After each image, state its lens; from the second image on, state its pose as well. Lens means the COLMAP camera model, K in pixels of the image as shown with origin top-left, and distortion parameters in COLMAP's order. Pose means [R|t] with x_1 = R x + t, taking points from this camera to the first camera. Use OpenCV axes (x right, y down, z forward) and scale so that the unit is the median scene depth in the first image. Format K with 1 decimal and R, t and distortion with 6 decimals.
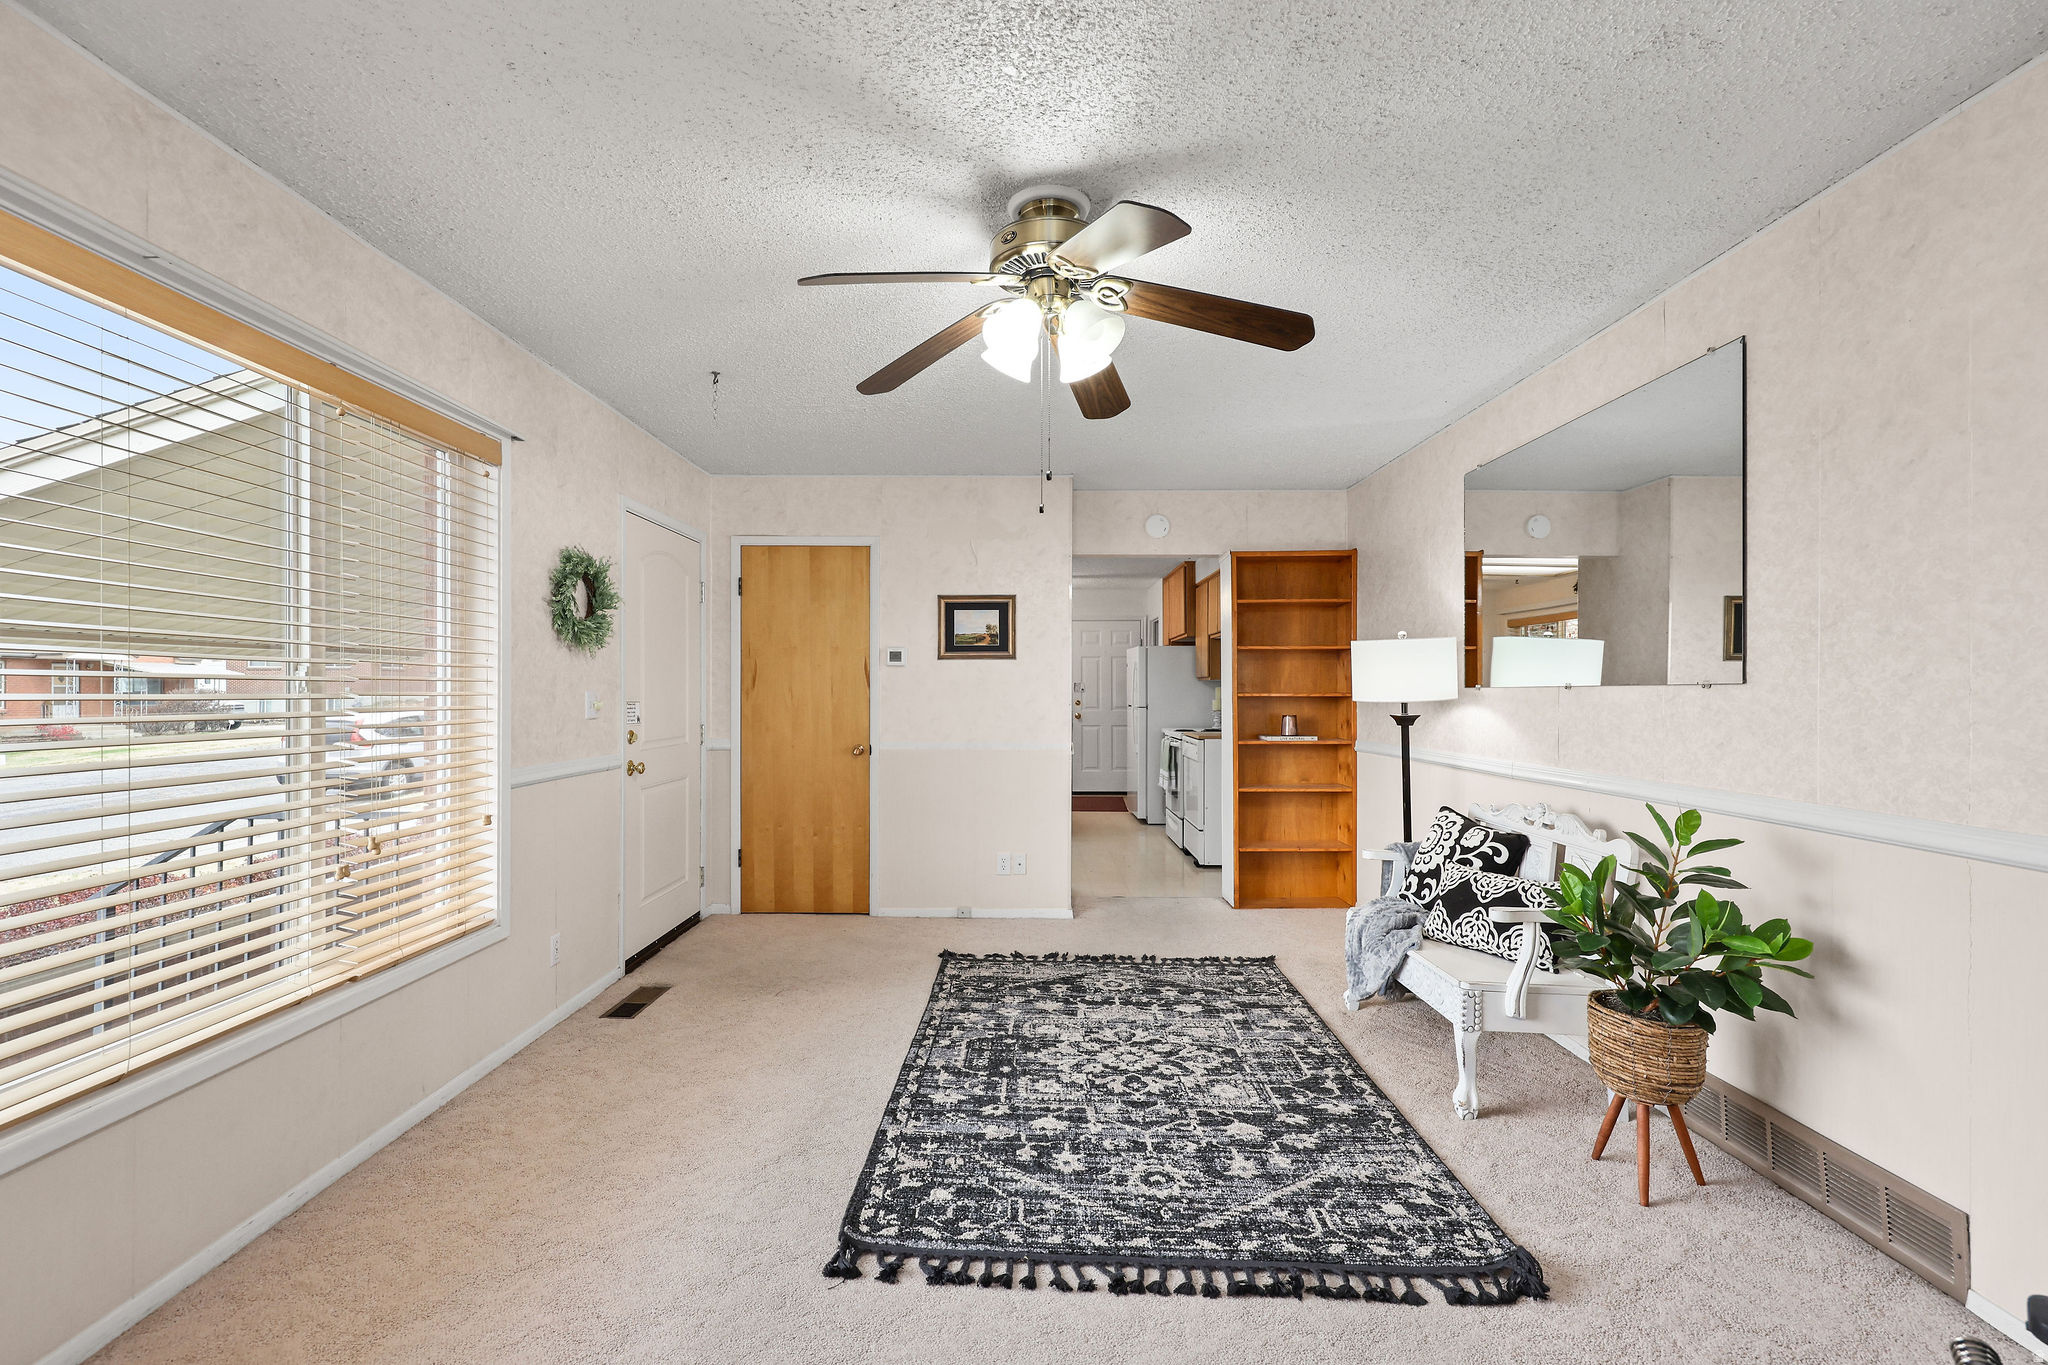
lens RADIAL K [[923.9, 0, 1012.9], [0, 923.9, 687.8], [0, 0, 1]] dist [-0.002428, -0.000305]
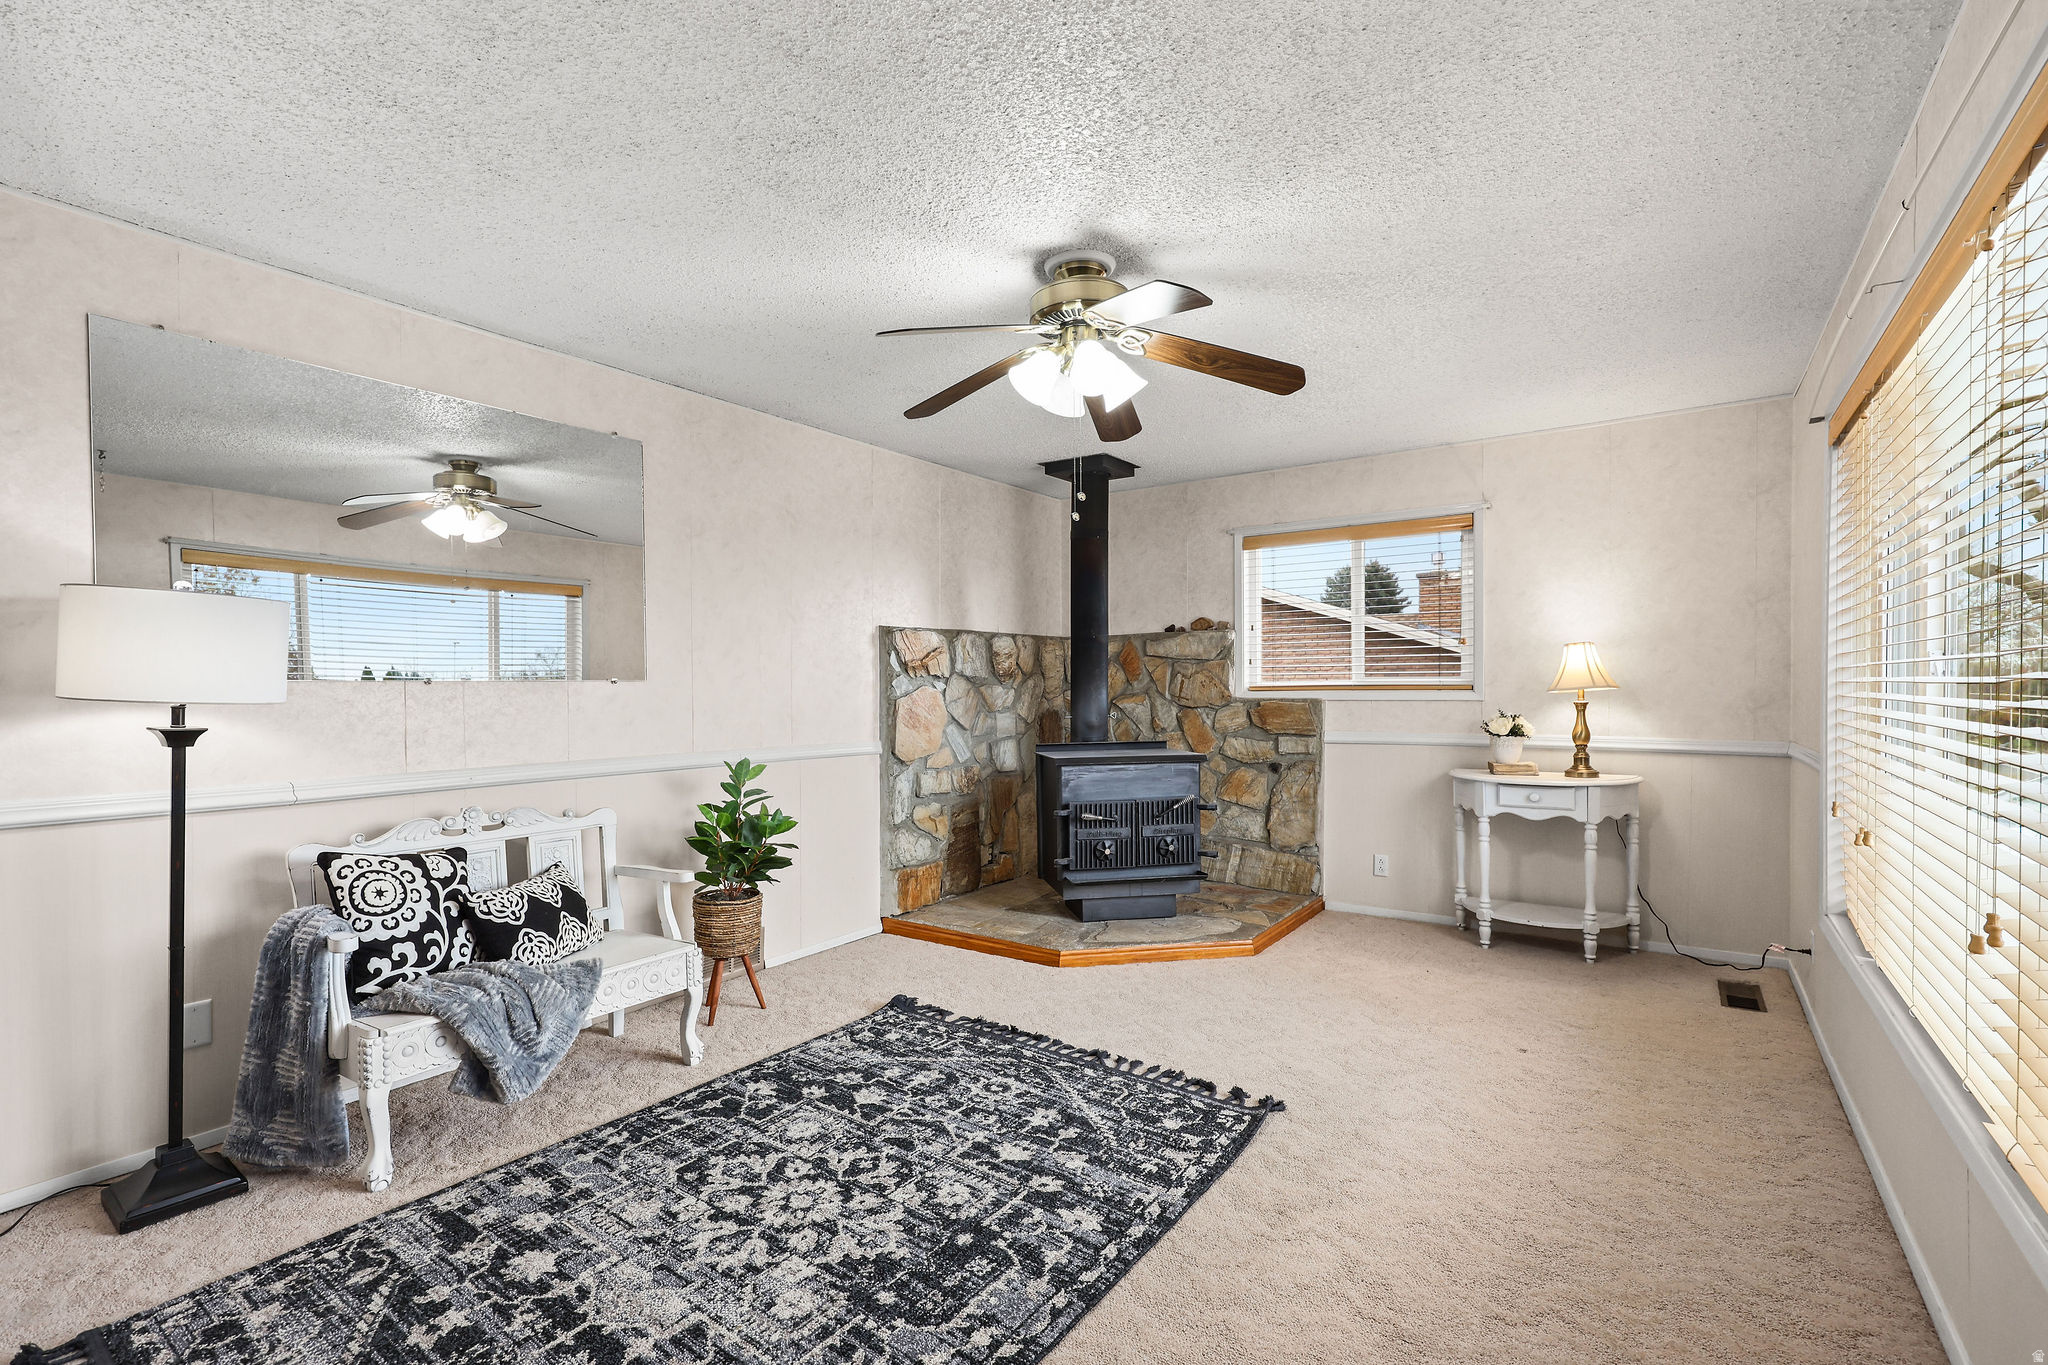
lens RADIAL K [[923.9, 0, 1013.5], [0, 923.9, 691.2], [0, 0, 1]] dist [-0.002428, -0.000305]
pose [[-0.828665, 0.005841, 0.559714, -0.442731], [0.006089, 0.999980, -0.001421, 0.015034], [-0.559711, 0.002230, -0.828685, 1.632982]]
